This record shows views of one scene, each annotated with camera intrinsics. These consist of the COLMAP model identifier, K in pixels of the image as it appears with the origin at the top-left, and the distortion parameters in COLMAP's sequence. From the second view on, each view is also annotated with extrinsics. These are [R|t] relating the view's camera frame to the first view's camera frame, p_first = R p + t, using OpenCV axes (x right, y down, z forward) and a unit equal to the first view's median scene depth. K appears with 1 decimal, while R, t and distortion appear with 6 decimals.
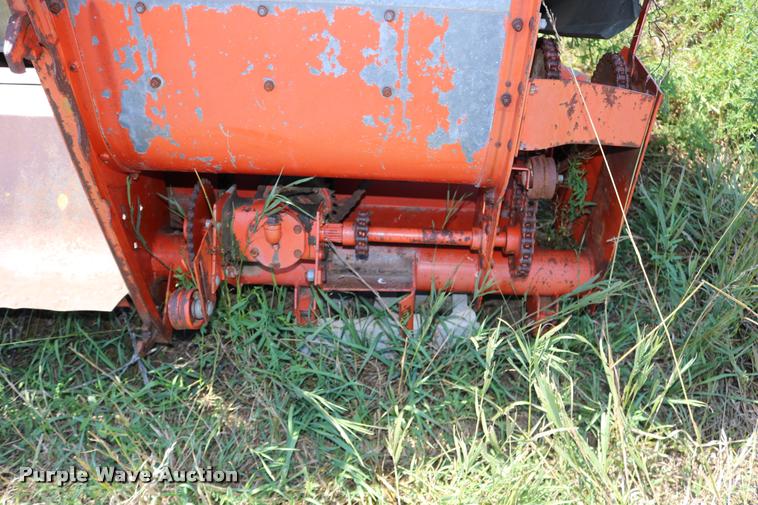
lens RADIAL K [[629.2, 0, 378.6], [0, 629.2, 251.3], [0, 0, 1]] dist [-0.156341, 0.112774]
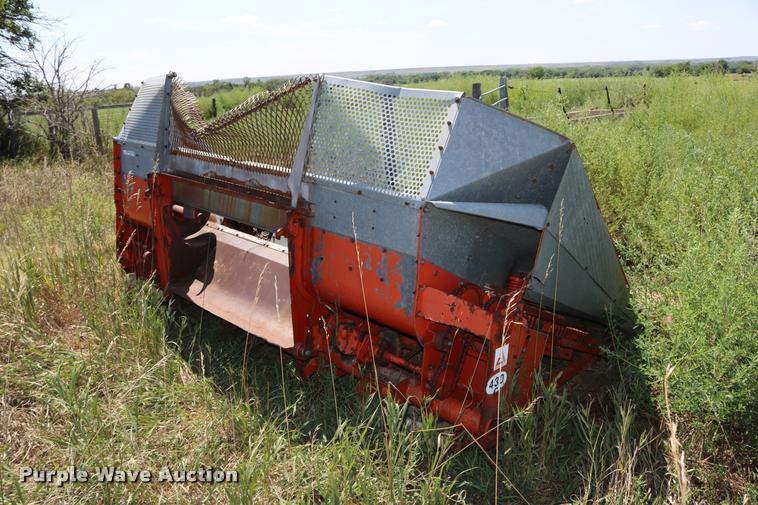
lens RADIAL K [[629.2, 0, 377.9], [0, 629.2, 251.8], [0, 0, 1]] dist [-0.156341, 0.112774]
pose [[0.747415, 0.184964, -0.638090, 1.609503], [-0.461180, 0.835797, -0.297921, 0.418643], [0.478209, 0.516945, 0.709989, -0.888748]]
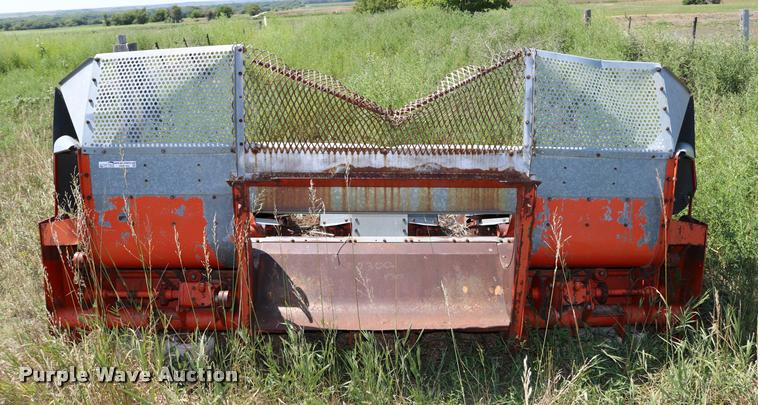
lens RADIAL K [[661.4, 0, 379.7], [0, 661.4, 201.0], [0, 0, 1]] dist [-0.087968, 0.007345]
pose [[0.994106, -0.027362, 0.104907, -1.469640], [0.074256, 0.876875, -0.474948, 1.031502], [-0.078995, 0.479939, 0.873738, -1.683900]]
